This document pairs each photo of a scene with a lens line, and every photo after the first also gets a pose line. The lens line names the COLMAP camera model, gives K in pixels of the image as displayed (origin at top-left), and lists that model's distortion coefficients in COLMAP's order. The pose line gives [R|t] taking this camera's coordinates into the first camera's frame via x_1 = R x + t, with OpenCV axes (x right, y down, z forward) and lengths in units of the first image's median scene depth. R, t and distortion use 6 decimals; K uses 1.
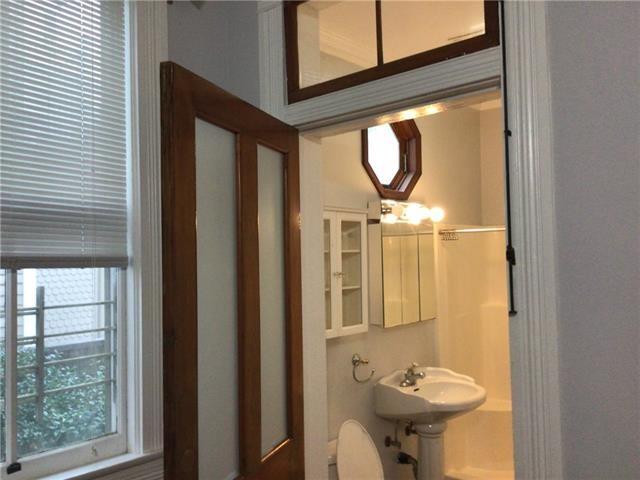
lens RADIAL K [[568.6, 0, 320.0], [0, 568.6, 240.0], [0, 0, 1]] dist [0.087338, -0.144238]
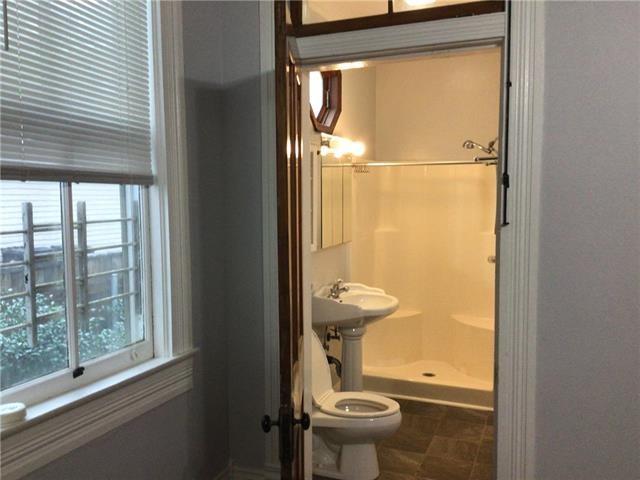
lens RADIAL K [[568.6, 0, 320.0], [0, 568.6, 240.0], [0, 0, 1]] dist [0.087338, -0.144238]
pose [[0.949151, -0.008549, 0.314706, -0.373266], [-0.026699, 0.993844, 0.107524, 0.025753], [-0.313688, -0.110459, 0.943079, -0.089953]]
